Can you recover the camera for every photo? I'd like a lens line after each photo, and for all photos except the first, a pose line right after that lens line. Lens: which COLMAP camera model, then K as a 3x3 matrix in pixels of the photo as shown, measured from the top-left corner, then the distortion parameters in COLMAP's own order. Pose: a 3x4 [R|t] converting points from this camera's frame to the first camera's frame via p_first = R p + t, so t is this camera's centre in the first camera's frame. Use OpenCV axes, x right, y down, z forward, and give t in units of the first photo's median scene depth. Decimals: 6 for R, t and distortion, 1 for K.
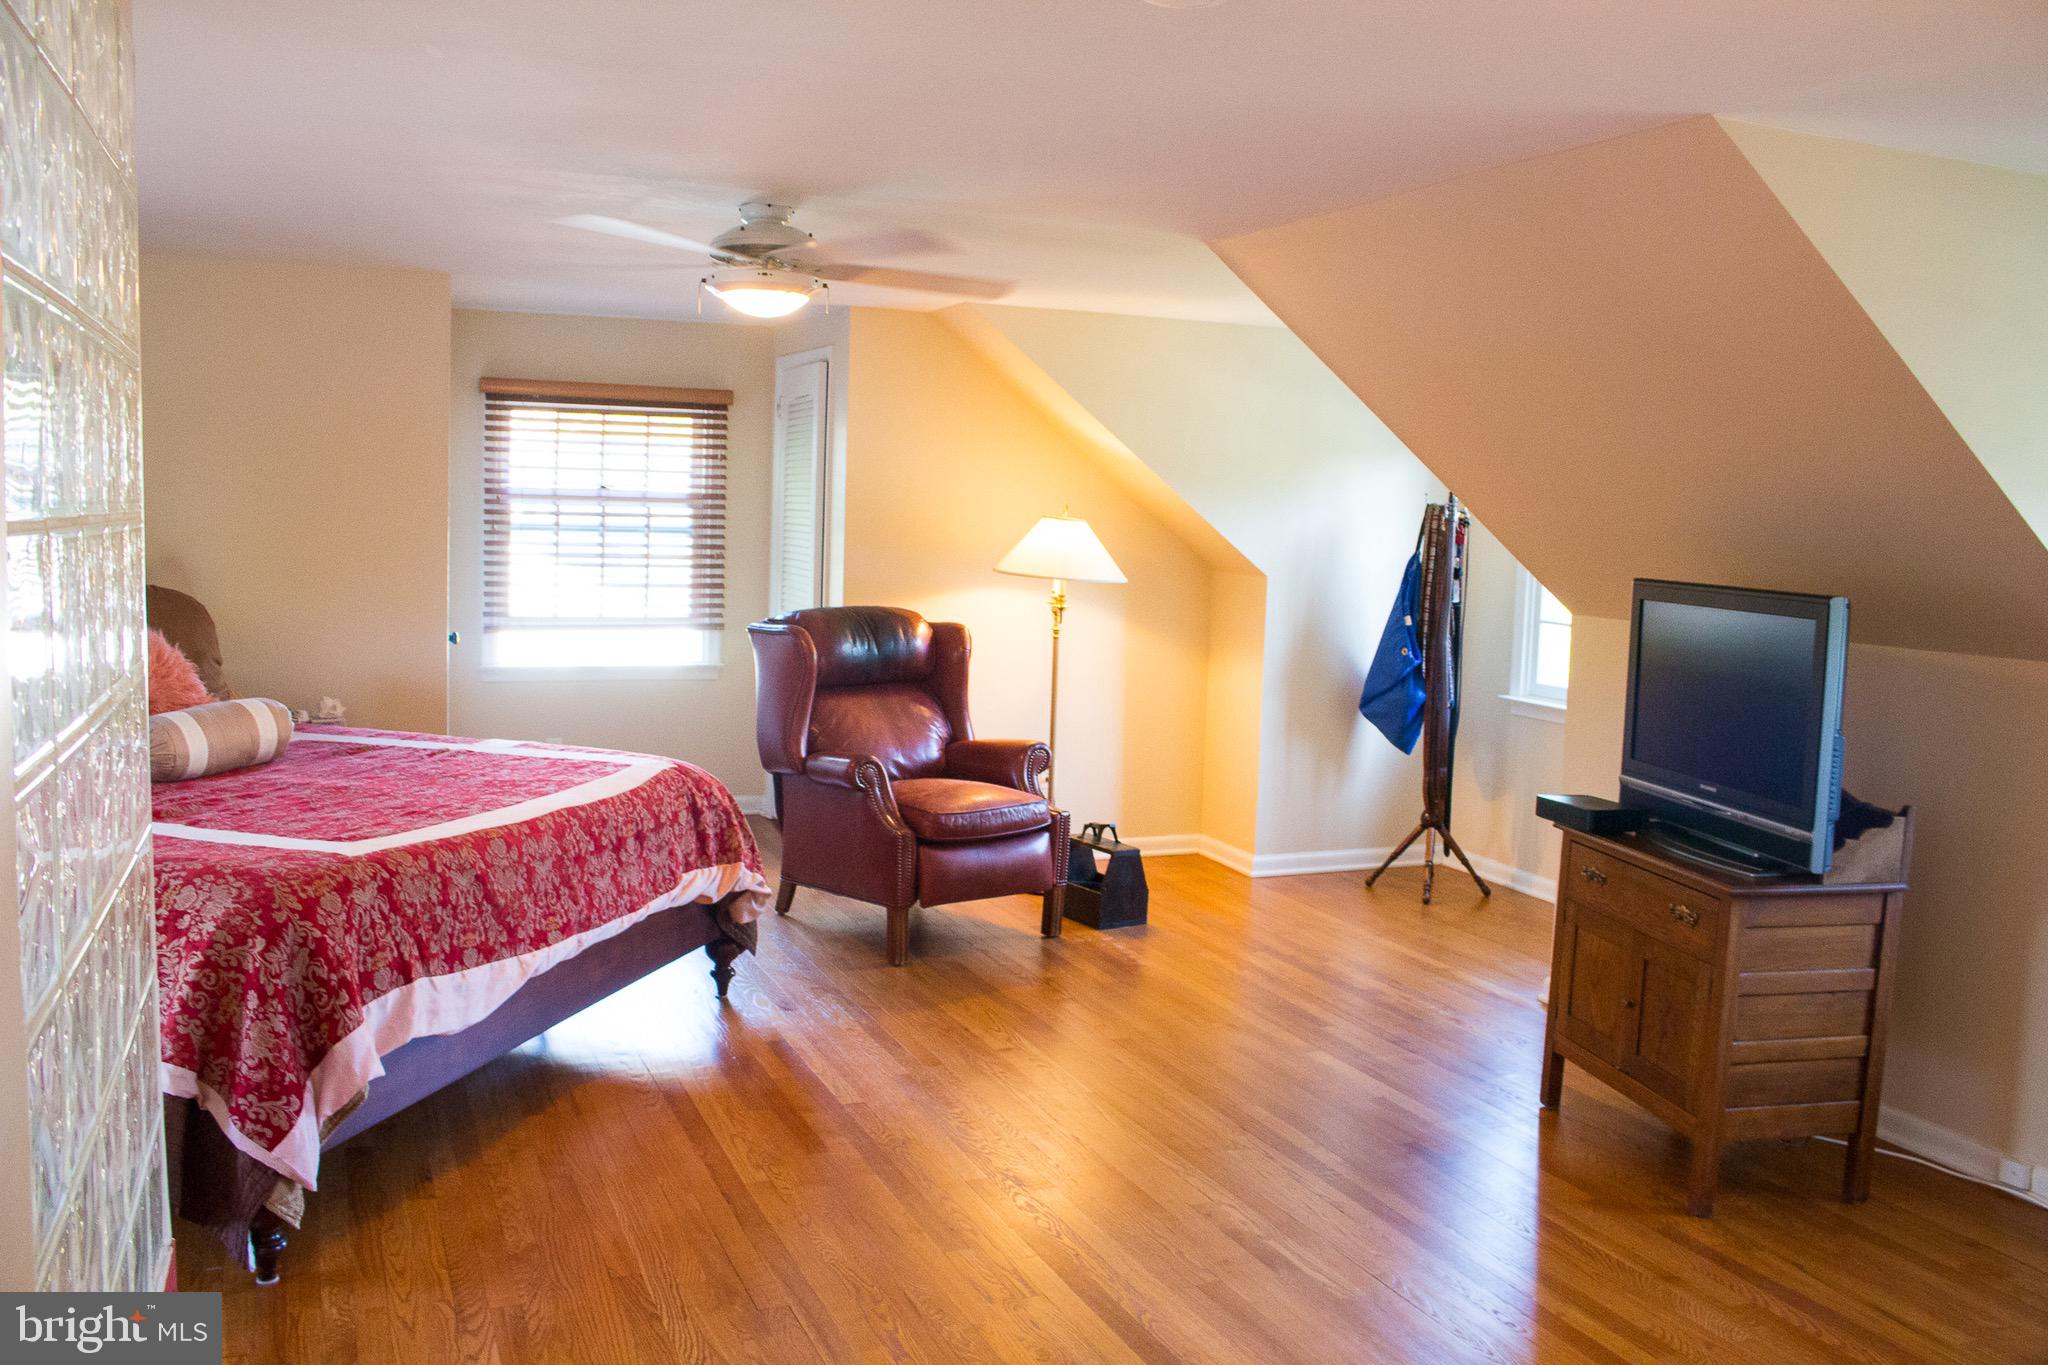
lens RADIAL K [[1707.4, 0, 1031.5], [0, 1707.4, 683.4], [0, 0, 1]] dist [-0.153286, 0.123858]
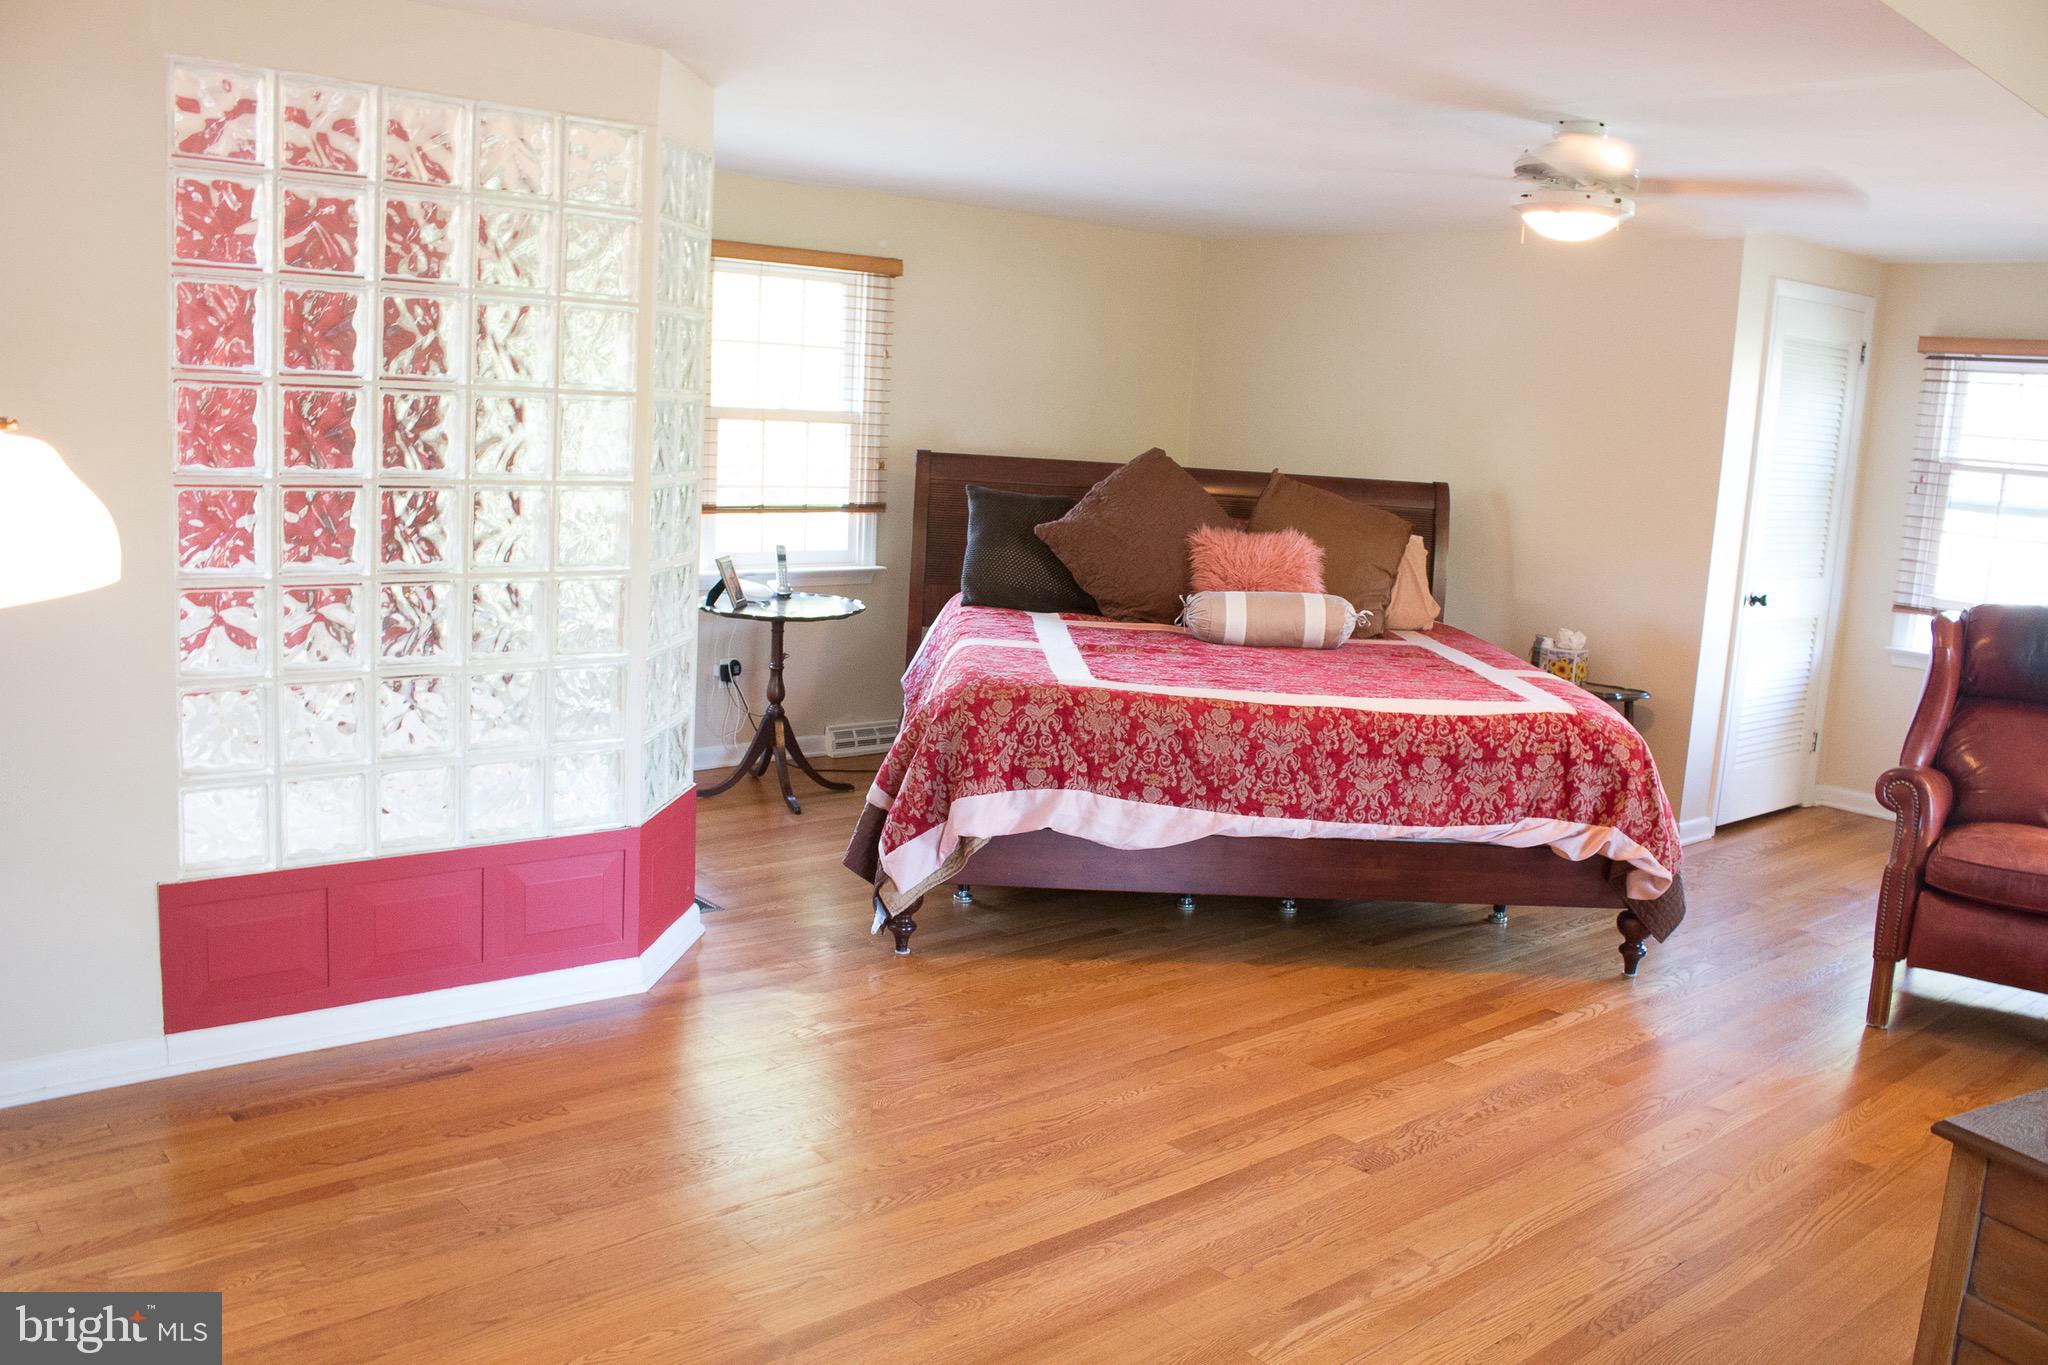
lens RADIAL K [[1707.4, 0, 1034.5], [0, 1707.4, 681.8], [0, 0, 1]] dist [-0.153286, 0.123858]
pose [[0.297761, 0.138536, -0.944535, 0.741997], [-0.146062, 0.984376, 0.098334, -0.022910], [0.943400, 0.108680, 0.313344, 0.496913]]
